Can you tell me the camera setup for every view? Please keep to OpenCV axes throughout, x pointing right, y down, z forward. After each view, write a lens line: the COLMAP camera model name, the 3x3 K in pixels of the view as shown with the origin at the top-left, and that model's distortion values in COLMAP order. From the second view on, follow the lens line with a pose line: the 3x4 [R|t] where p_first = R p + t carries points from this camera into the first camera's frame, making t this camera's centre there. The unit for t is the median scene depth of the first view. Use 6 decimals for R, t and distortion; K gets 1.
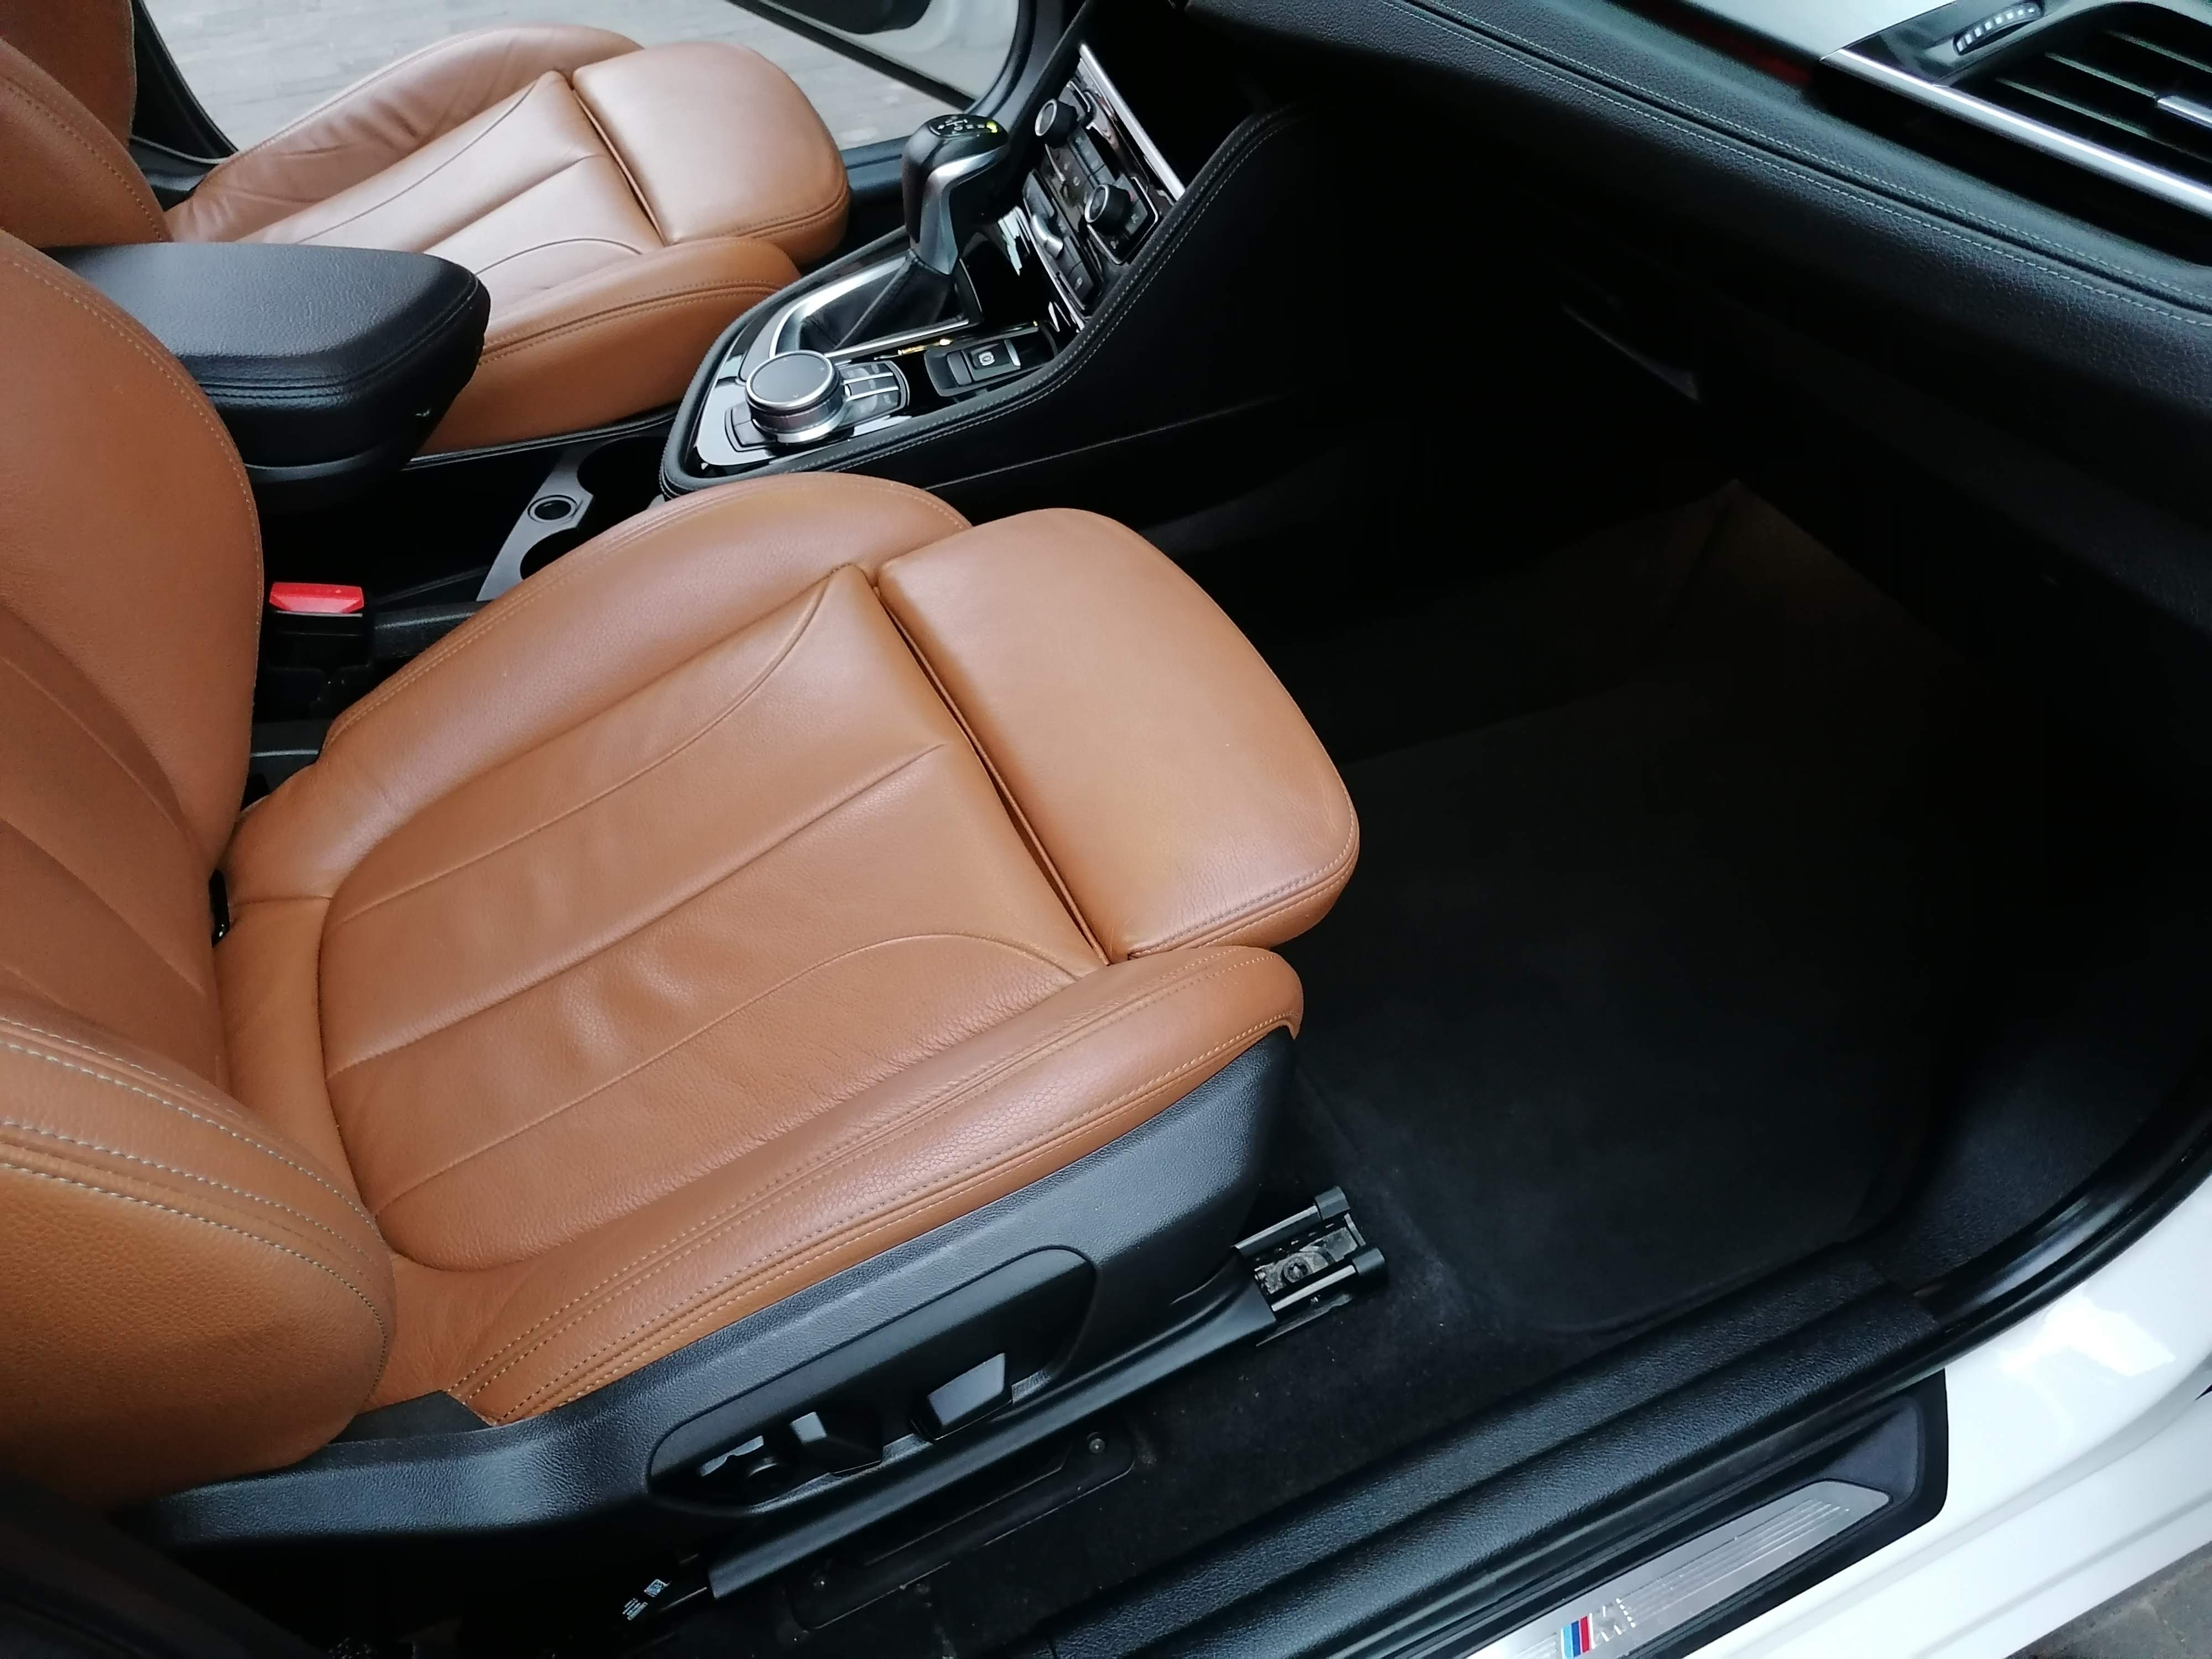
lens RADIAL K [[1628.1, 0, 1106.0], [0, 1628.1, 829.5], [0, 0, 1]] dist [0.059503, -0.068778]
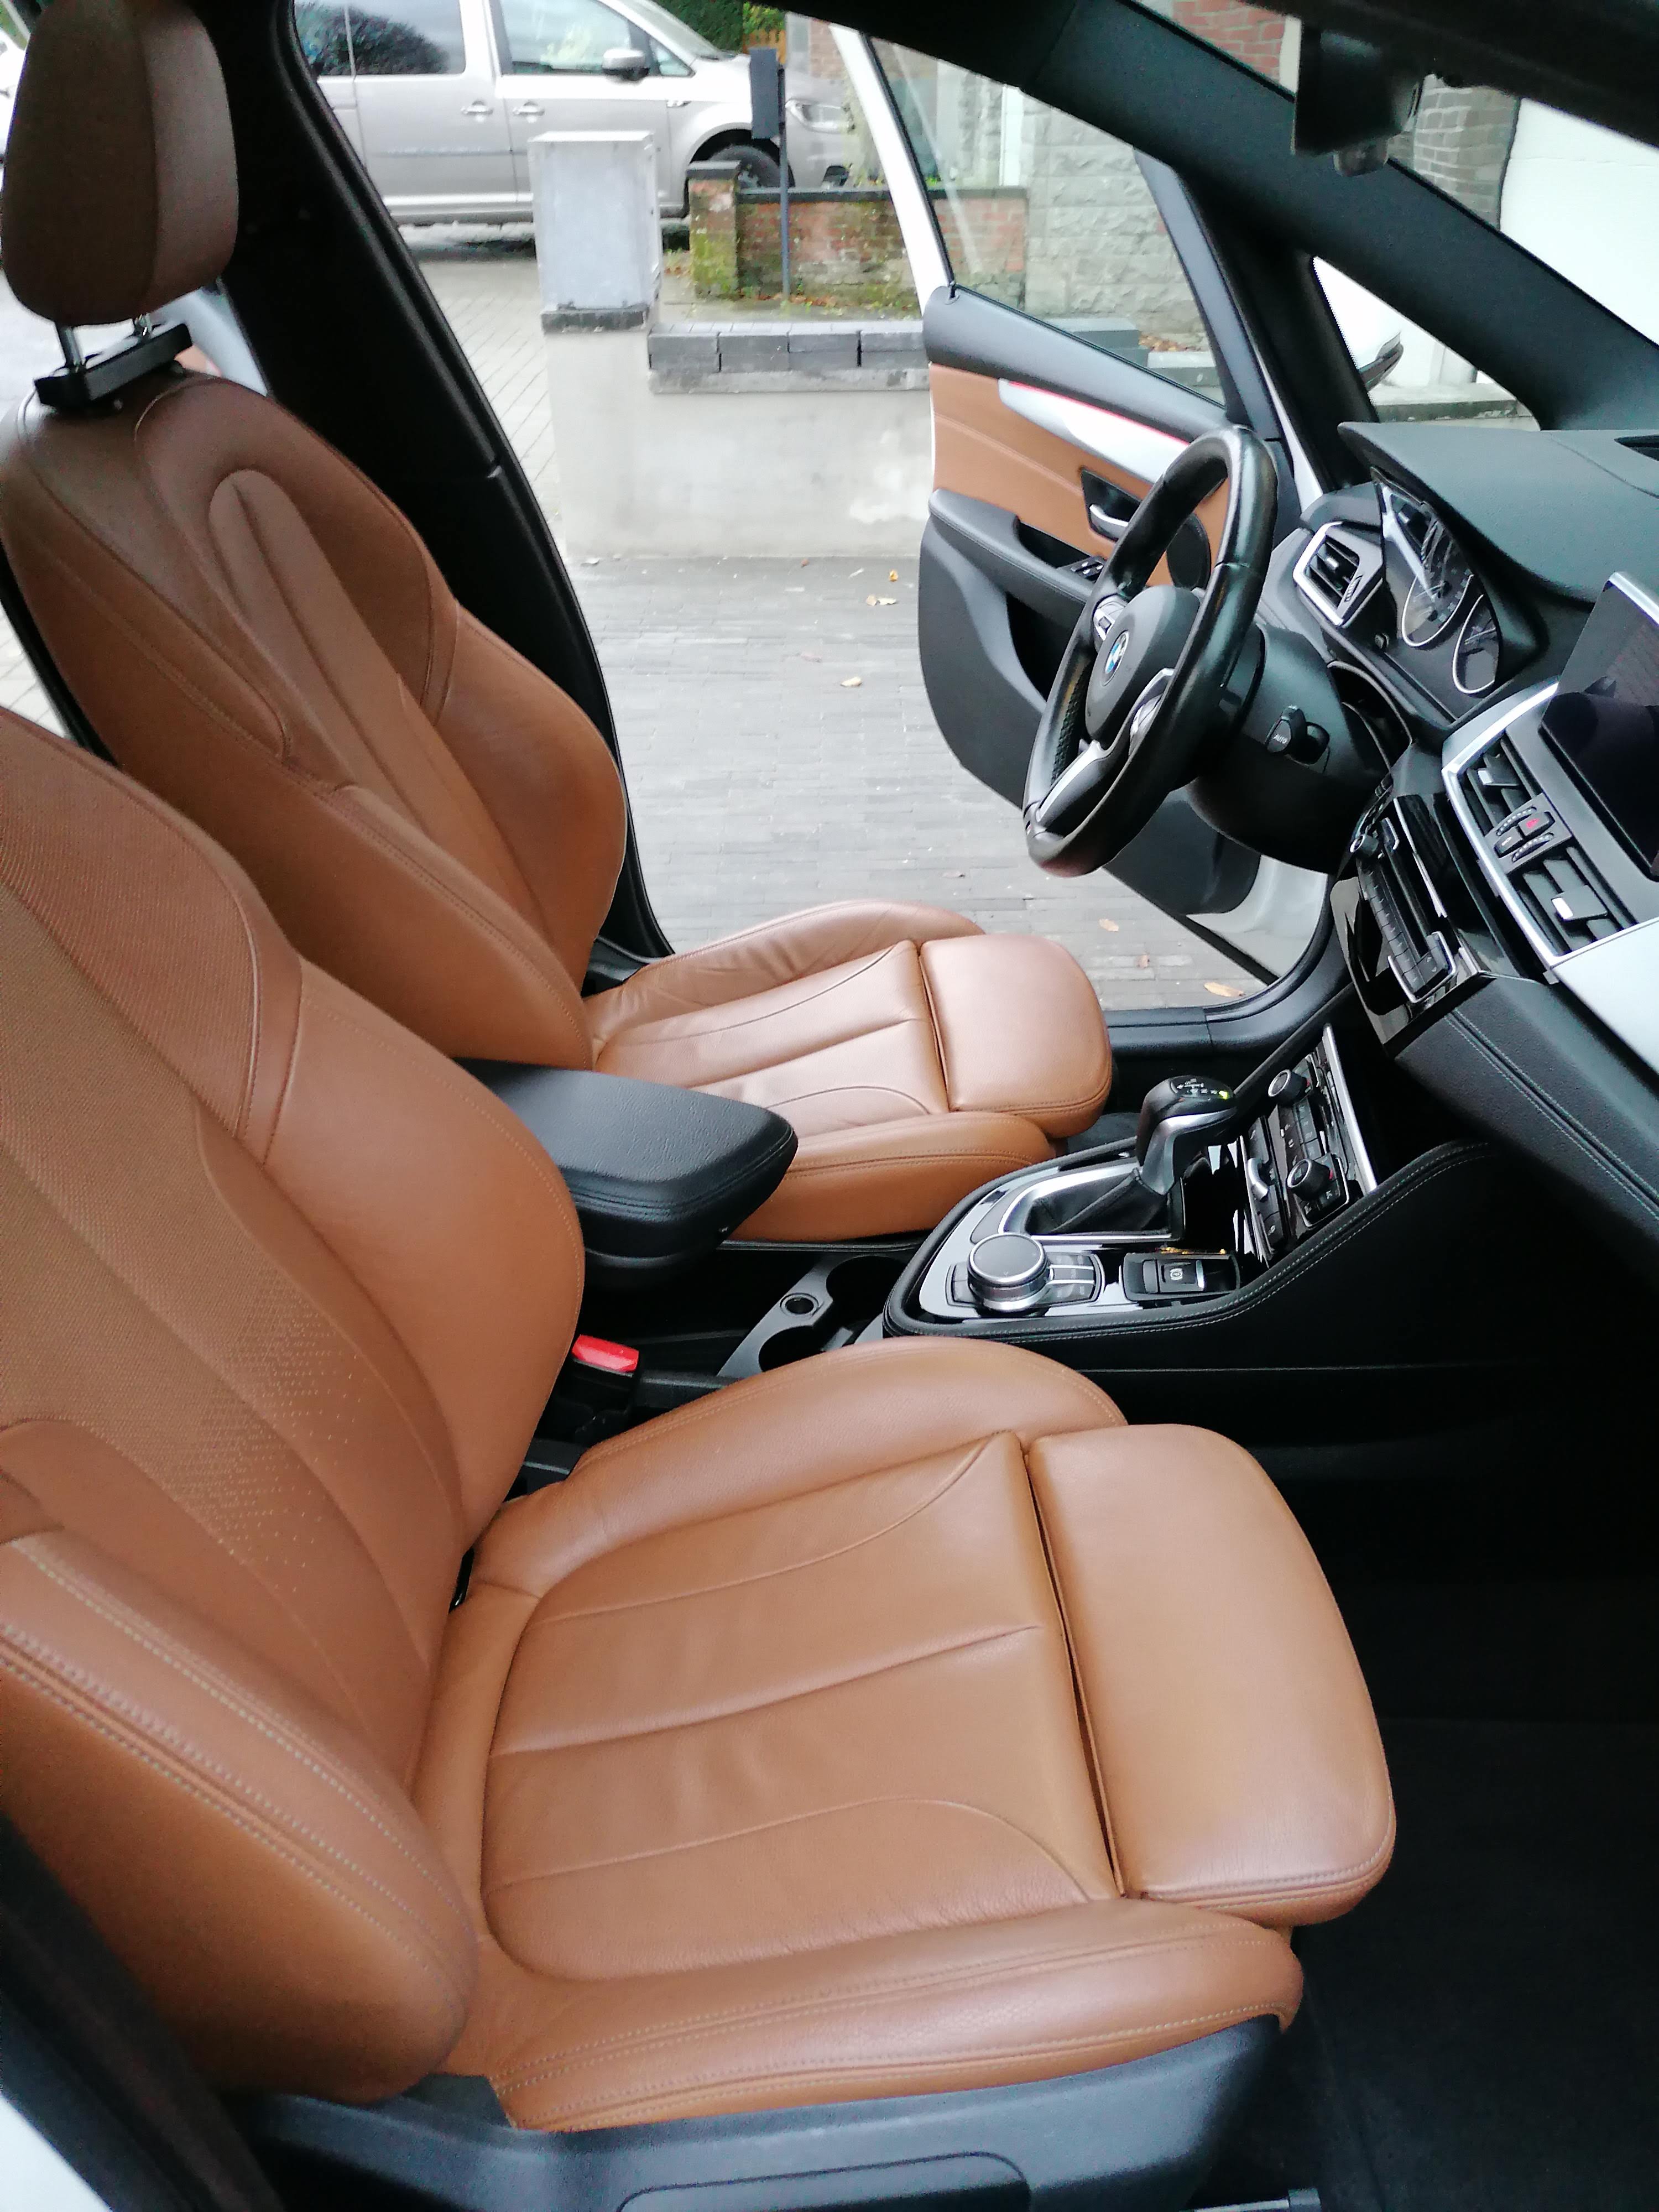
lens RADIAL K [[1628.1, 0, 836.3], [0, 1628.1, 1105.5], [0, 0, 1]] dist [0.059503, -0.068778]
pose [[0.922646, 0.198128, -0.330861, 0.065400], [-0.271820, 0.942696, -0.193491, -0.115836], [0.273565, 0.268459, 0.923630, -0.167973]]
